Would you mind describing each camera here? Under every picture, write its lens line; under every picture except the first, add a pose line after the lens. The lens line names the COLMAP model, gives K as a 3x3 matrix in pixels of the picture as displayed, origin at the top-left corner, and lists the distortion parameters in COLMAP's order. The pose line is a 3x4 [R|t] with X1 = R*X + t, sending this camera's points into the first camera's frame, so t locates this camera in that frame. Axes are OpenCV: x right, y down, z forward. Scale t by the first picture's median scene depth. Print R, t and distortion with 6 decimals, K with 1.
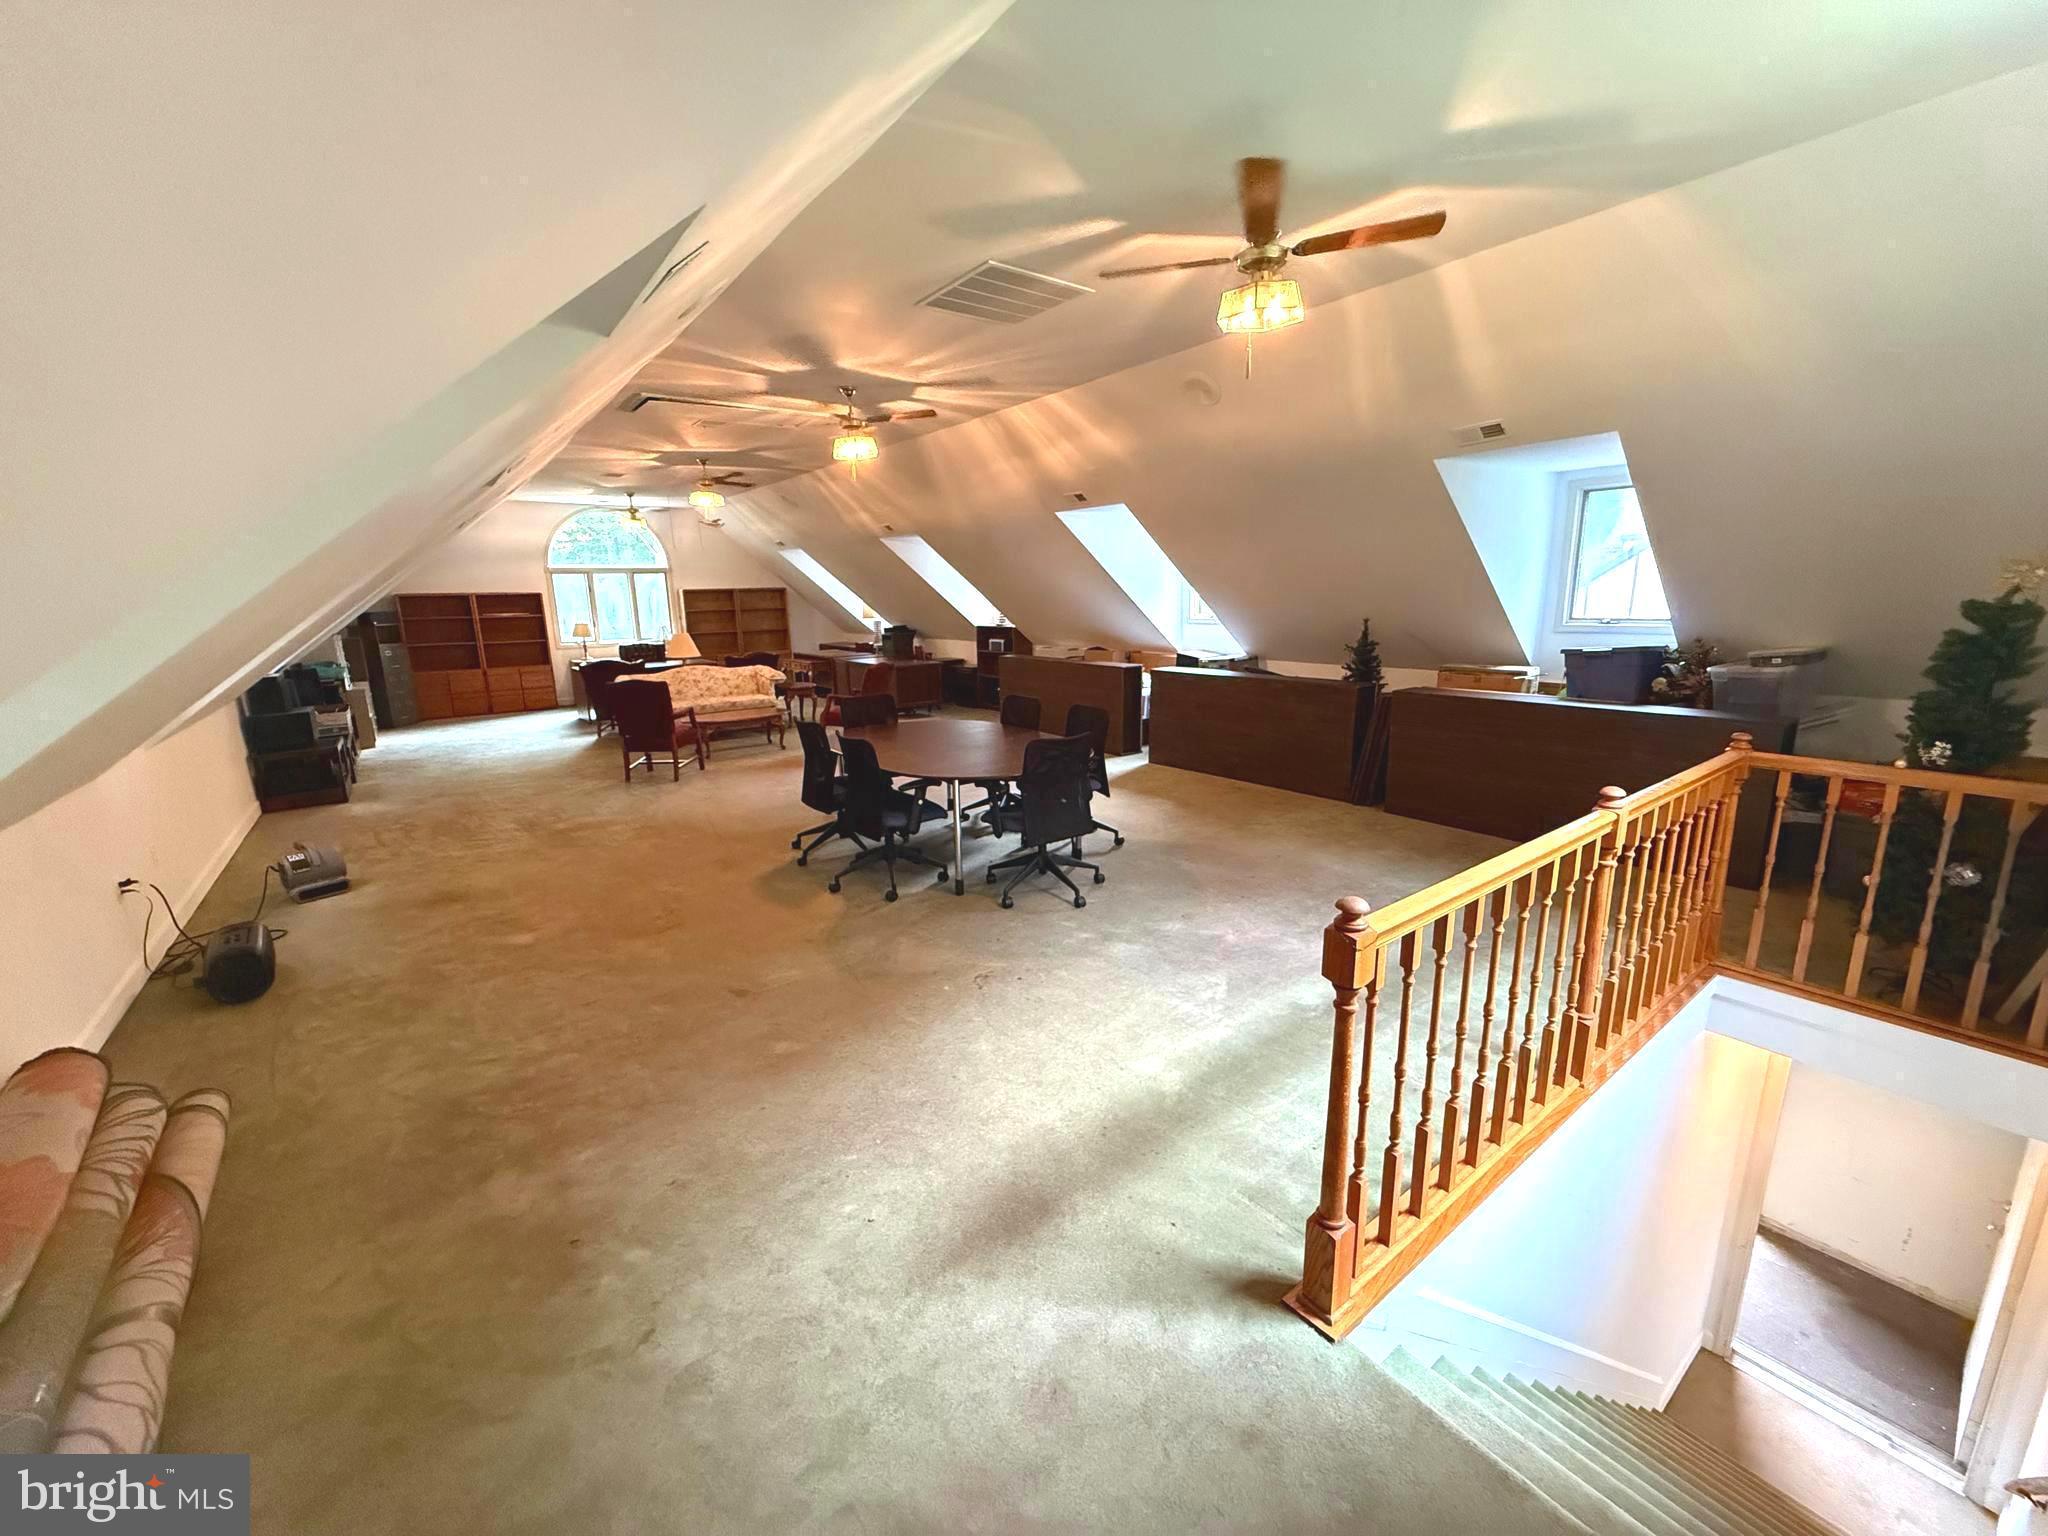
lens RADIAL K [[812.2, 0, 1024.0], [0, 812.2, 768.0], [0, 0, 1]] dist [-0.000385, -0.000085]
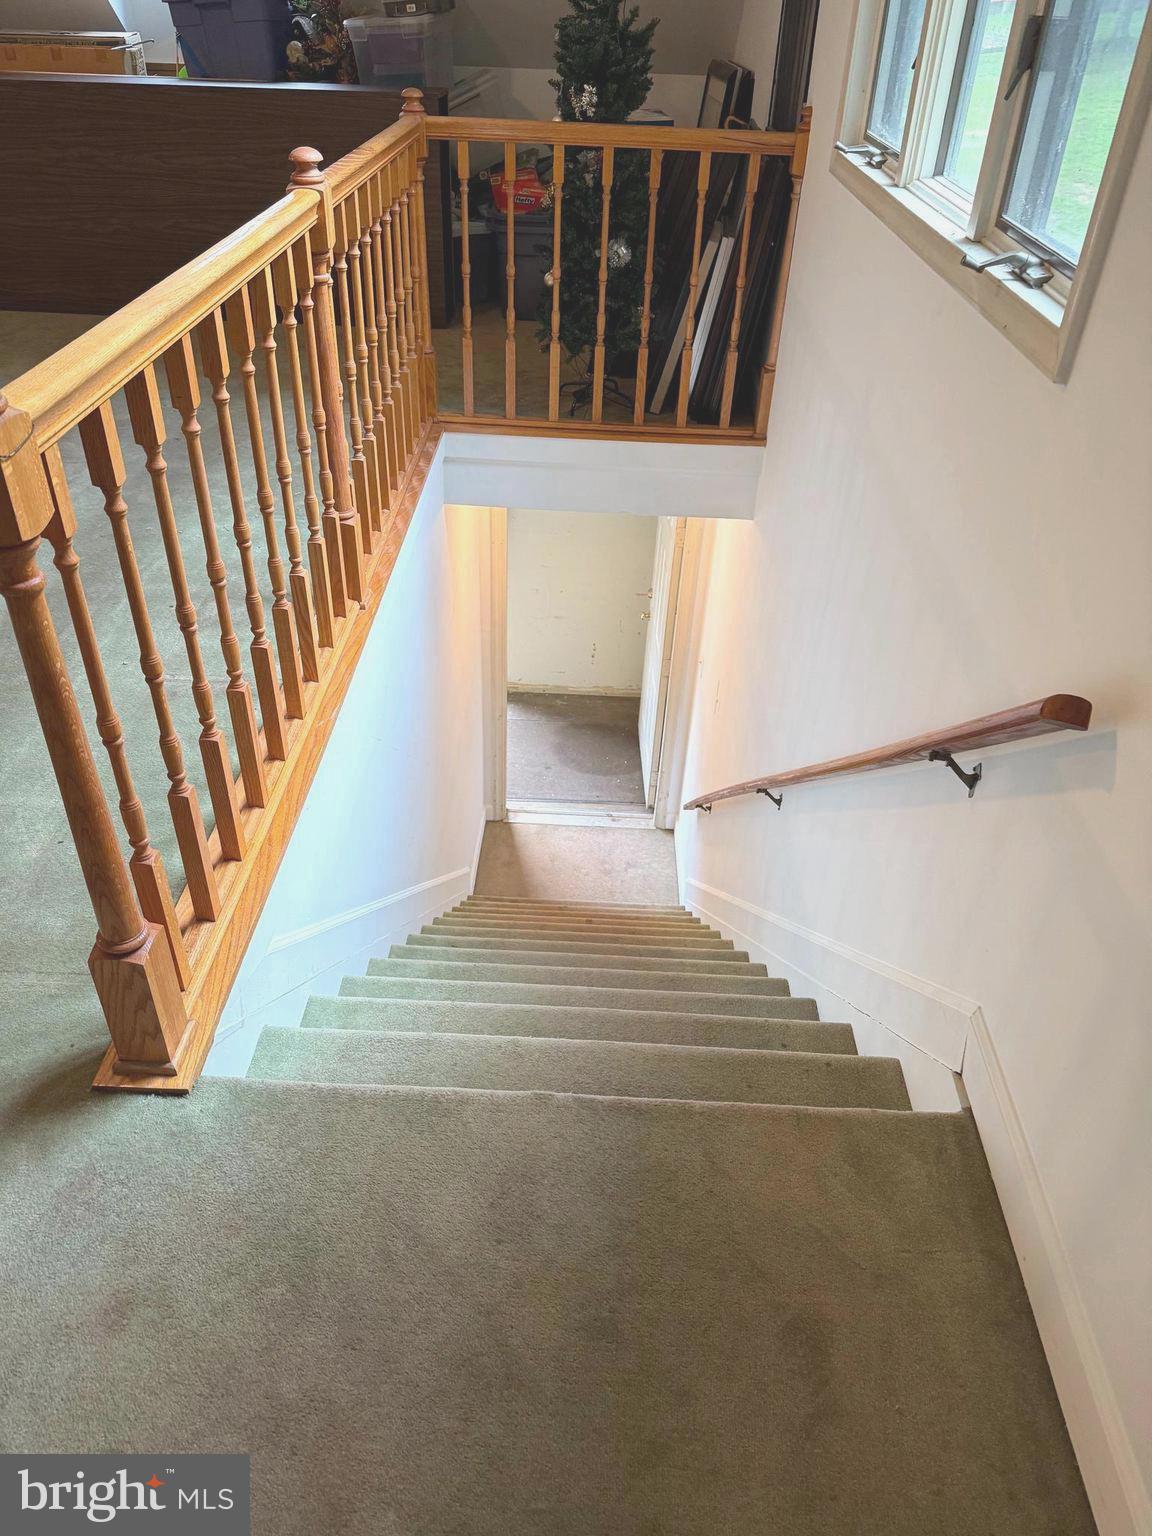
lens RADIAL K [[1101.5, 0, 576.0], [0, 1101.5, 768.0], [0, 0, 1]] dist [0.061856, -0.090603]
pose [[0.628926, -0.425461, 0.650719, 0.073293], [0.122864, 0.880848, 0.457178, 0.075954], [-0.767695, -0.207582, 0.606262, 0.186202]]
